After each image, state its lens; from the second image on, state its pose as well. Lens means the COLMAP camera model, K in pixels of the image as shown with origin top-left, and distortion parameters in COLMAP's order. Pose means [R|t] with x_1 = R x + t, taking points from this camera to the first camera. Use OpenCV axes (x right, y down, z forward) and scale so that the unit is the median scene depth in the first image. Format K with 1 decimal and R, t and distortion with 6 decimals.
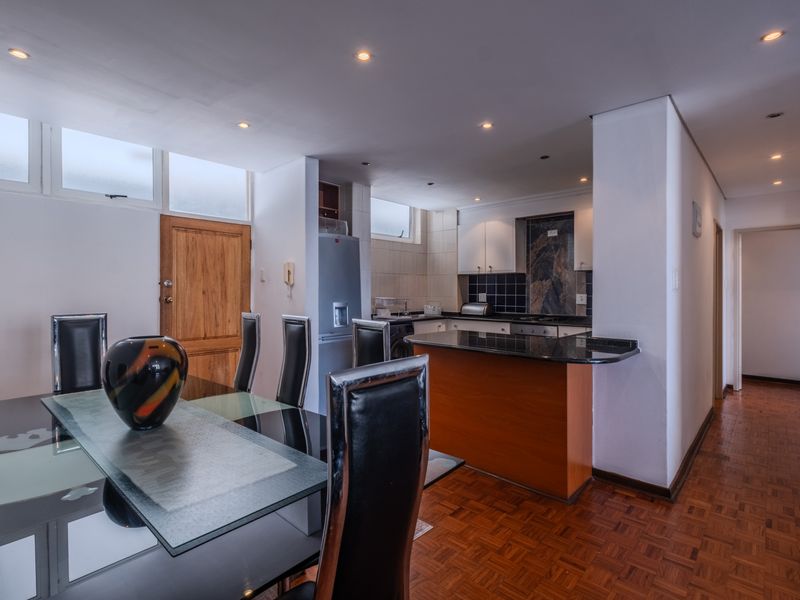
lens RADIAL K [[406.4, 0, 399.0], [0, 406.4, 302.9], [0, 0, 1]] dist [0.000898, 0.000352]
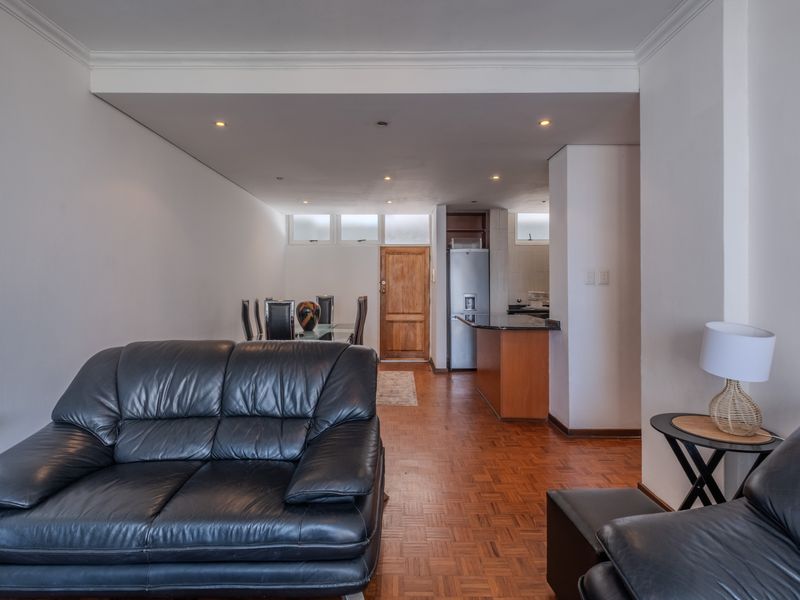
lens RADIAL K [[406.4, 0, 399.0], [0, 406.4, 302.9], [0, 0, 1]] dist [0.000898, 0.000352]
pose [[0.685939, 0.024597, -0.727243, 0.834993], [-0.017935, 0.999696, 0.016895, 0.011015], [0.727438, 0.001454, 0.686172, -0.234458]]
